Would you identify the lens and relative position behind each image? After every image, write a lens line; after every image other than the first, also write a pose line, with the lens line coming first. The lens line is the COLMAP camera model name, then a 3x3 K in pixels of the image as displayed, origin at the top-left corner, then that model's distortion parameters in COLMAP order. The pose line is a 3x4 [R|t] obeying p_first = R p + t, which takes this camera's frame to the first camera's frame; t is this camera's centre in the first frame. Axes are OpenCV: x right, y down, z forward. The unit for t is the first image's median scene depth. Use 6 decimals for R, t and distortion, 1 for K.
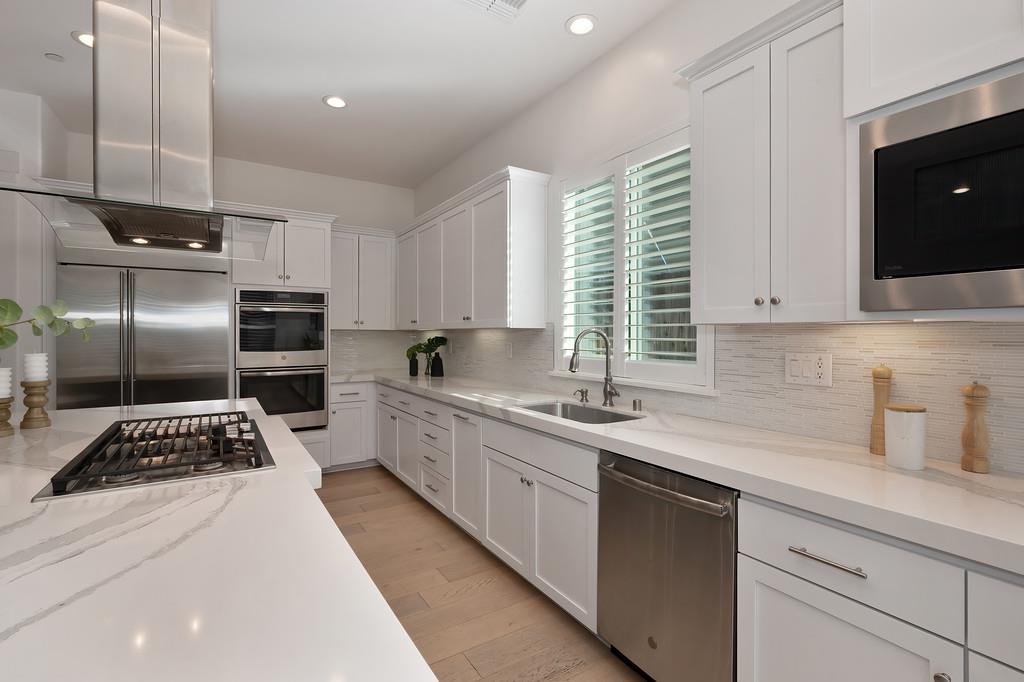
lens RADIAL K [[470.8, 0, 505.8], [0, 470.8, 331.0], [0, 0, 1]] dist [0.005880, 0.000337]
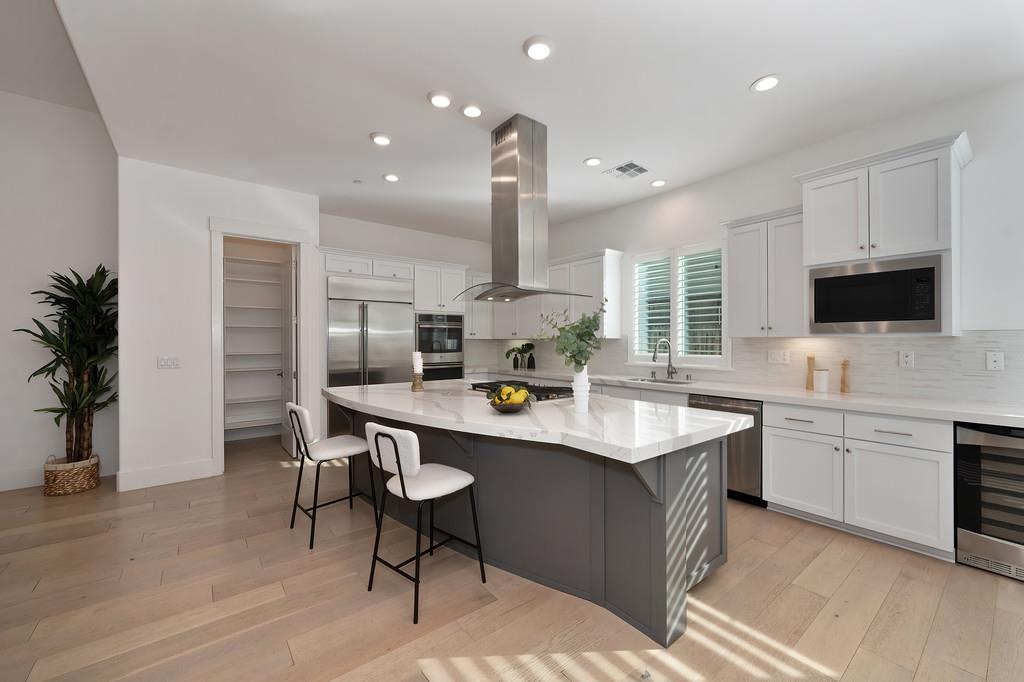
lens RADIAL K [[404.2, 0, 508.7], [0, 404.2, 338.4], [0, 0, 1]] dist [-0.001348, 0.000084]
pose [[0.994555, -0.001073, 0.104211, -0.611171], [0.001160, 0.999999, -0.000769, -0.006447], [-0.104210, 0.000885, 0.994555, -0.576258]]
